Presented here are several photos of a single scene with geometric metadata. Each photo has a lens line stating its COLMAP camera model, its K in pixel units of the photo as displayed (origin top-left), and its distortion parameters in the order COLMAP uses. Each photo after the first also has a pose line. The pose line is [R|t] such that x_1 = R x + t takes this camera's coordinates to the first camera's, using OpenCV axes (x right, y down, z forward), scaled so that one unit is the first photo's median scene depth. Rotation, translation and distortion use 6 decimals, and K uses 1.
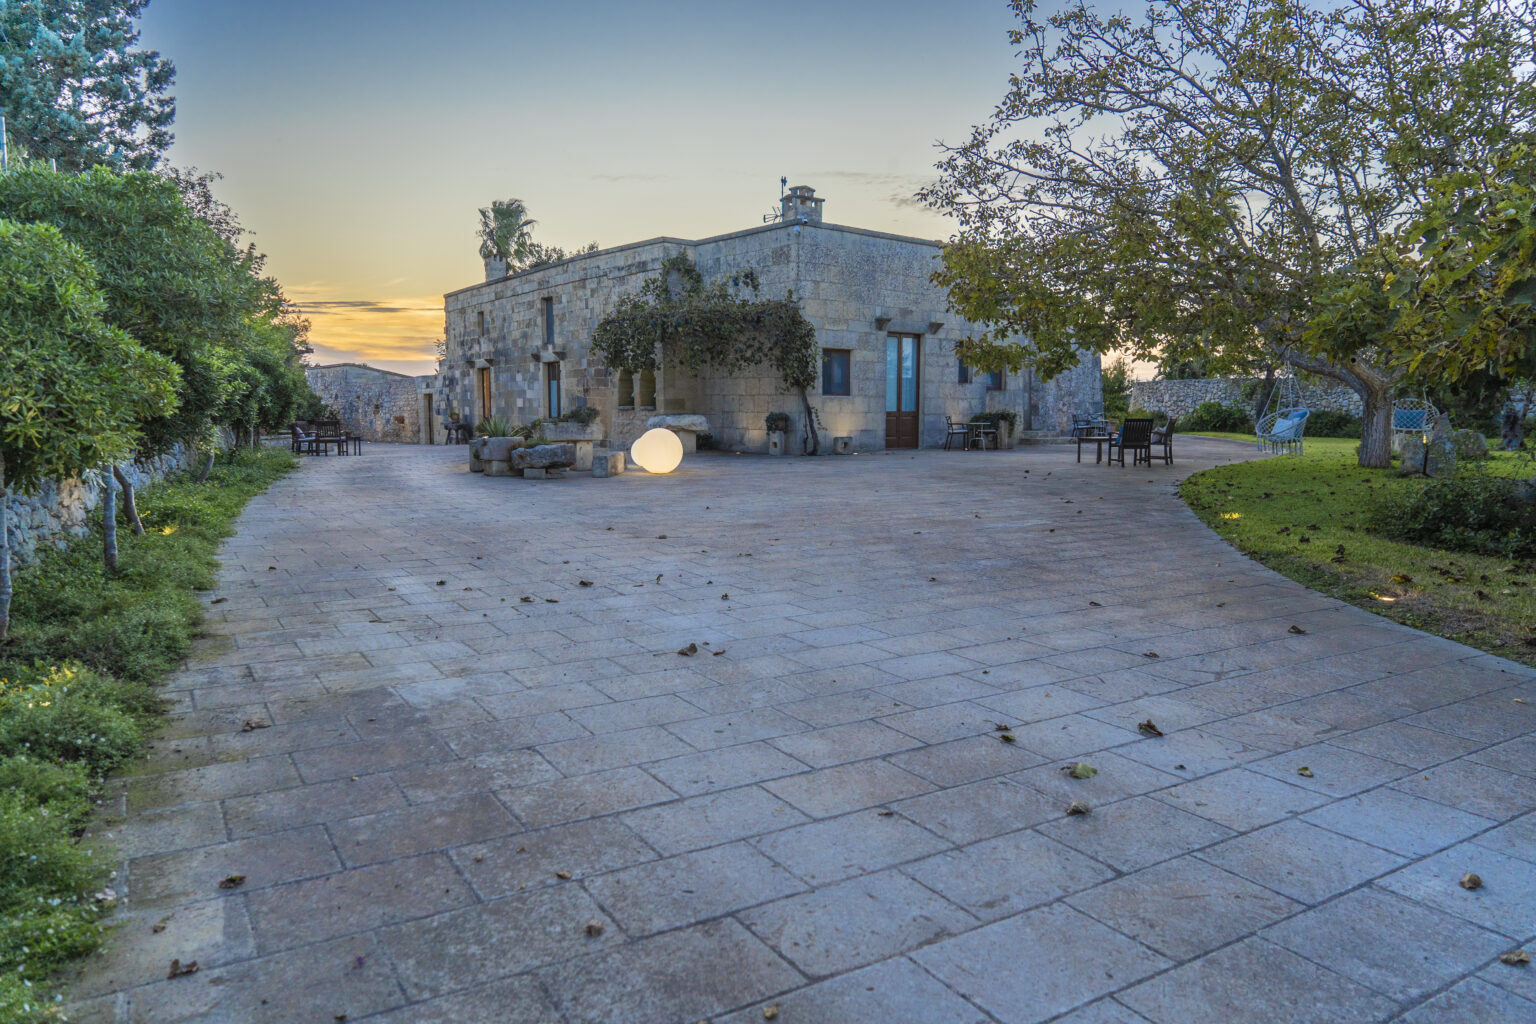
lens RADIAL K [[1056.2, 0, 765.7], [0, 1056.2, 511.0], [0, 0, 1]] dist [-0.030540, -0.000071]
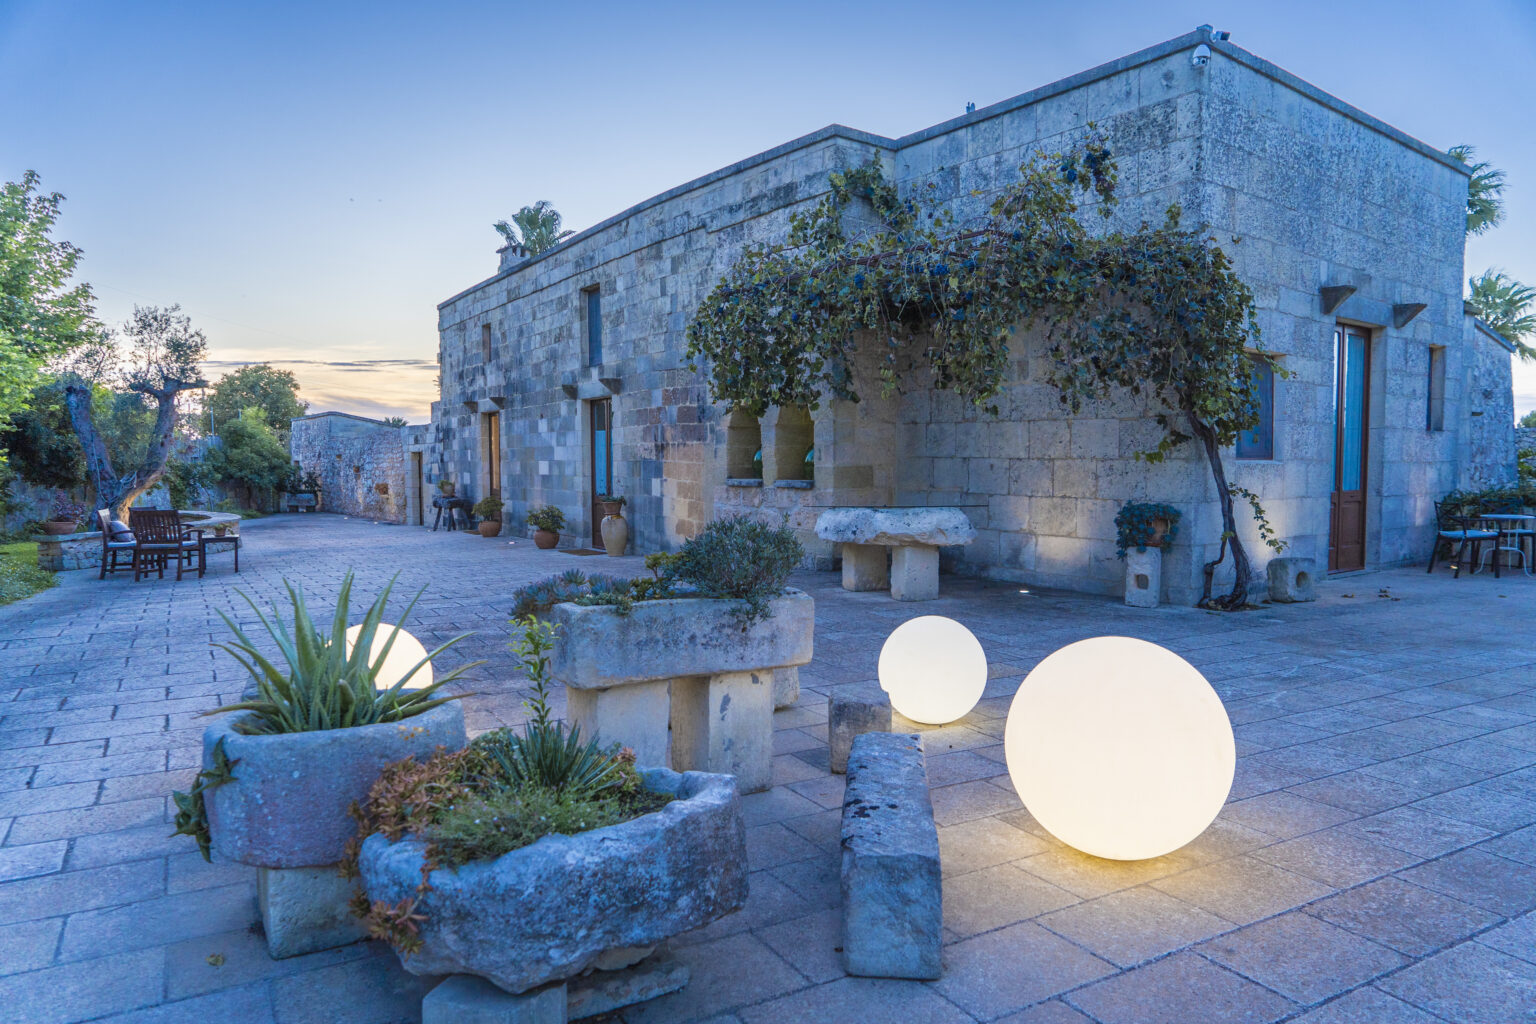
lens RADIAL K [[1056.2, 0, 771.1], [0, 1056.2, 512.2], [0, 0, 1]] dist [-0.030540, -0.000071]
pose [[0.999418, -0.002018, -0.034058, -0.088503], [0.000336, 0.998783, -0.049324, -0.050746], [0.034116, 0.049283, 0.998202, 0.430669]]
